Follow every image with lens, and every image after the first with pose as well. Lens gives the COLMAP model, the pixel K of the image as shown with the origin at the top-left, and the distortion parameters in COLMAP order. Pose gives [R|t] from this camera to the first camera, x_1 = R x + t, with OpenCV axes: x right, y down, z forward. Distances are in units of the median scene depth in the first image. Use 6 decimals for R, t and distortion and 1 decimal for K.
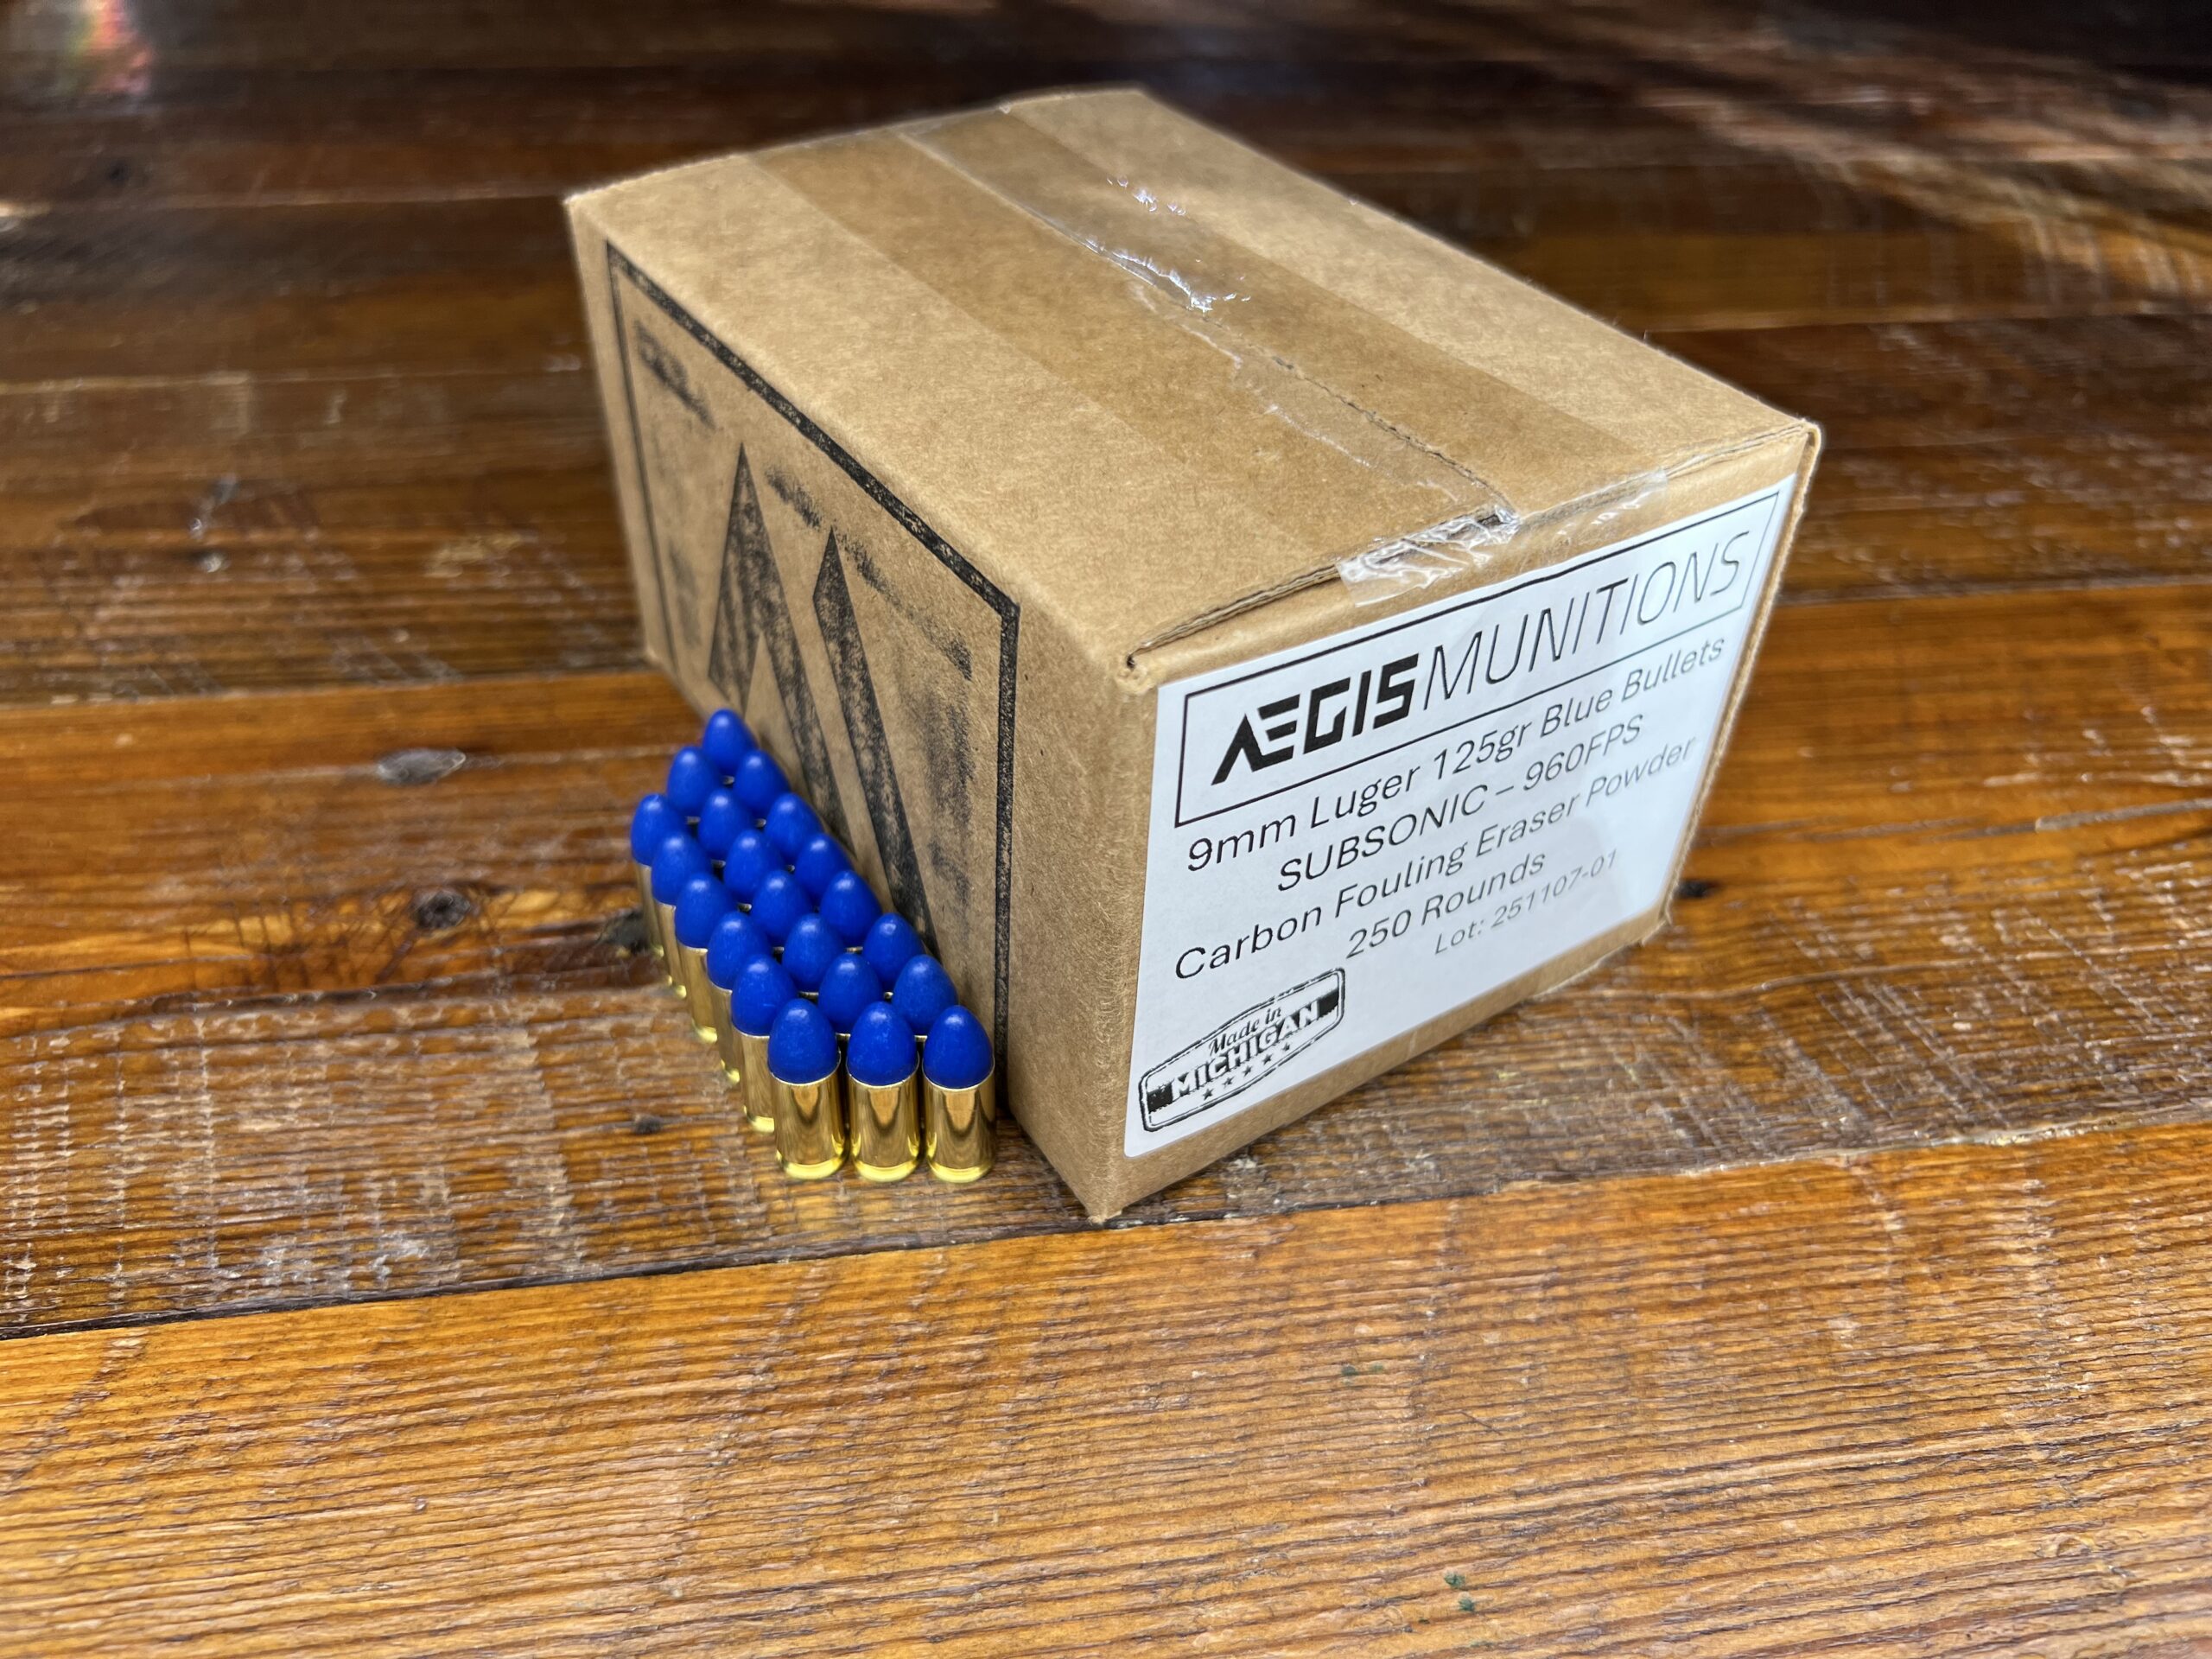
lens RADIAL K [[1747.9, 0, 1098.3], [0, 1747.9, 825.6], [0, 0, 1]] dist [-0.003676, -0.011644]
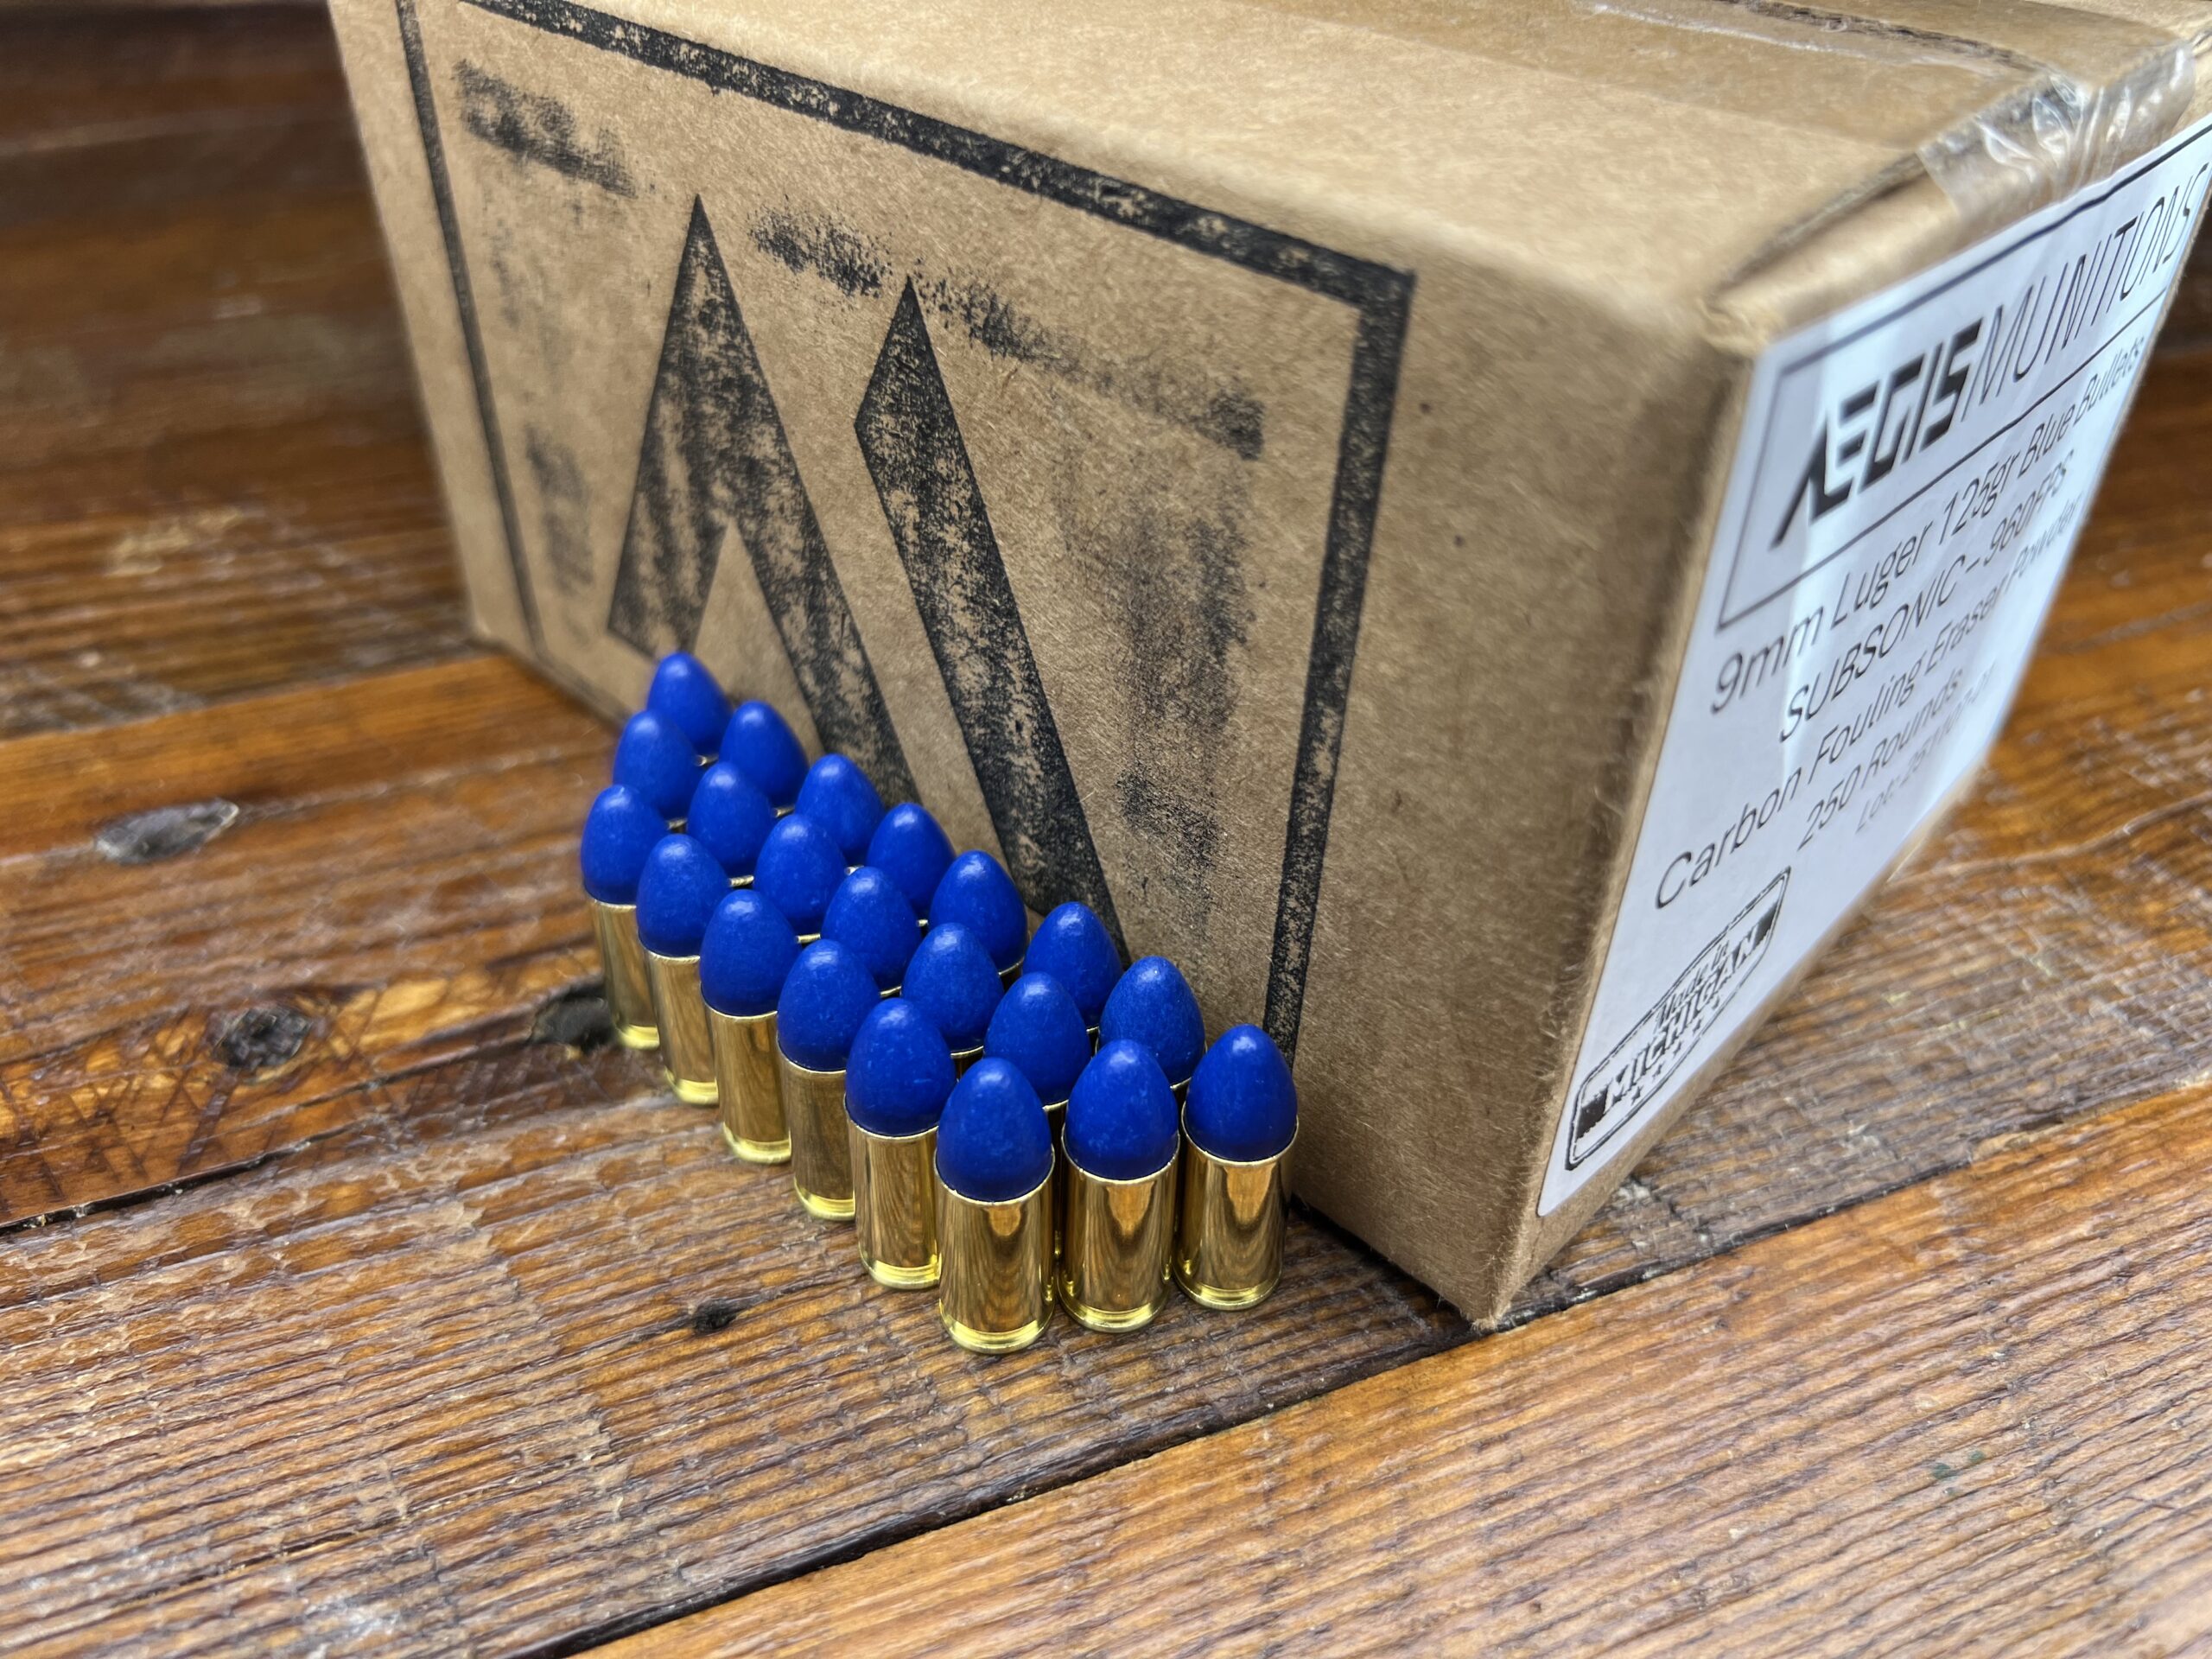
lens RADIAL K [[1770.9, 0, 1119.7], [0, 1770.9, 834.3], [0, 0, 1]] dist [-0.031131, 0.008370]
pose [[0.969743, -0.153793, 0.189596, -0.219594], [0.156654, 0.987653, -0.000105, 0.029258], [-0.187239, 0.029803, 0.981862, 0.381358]]
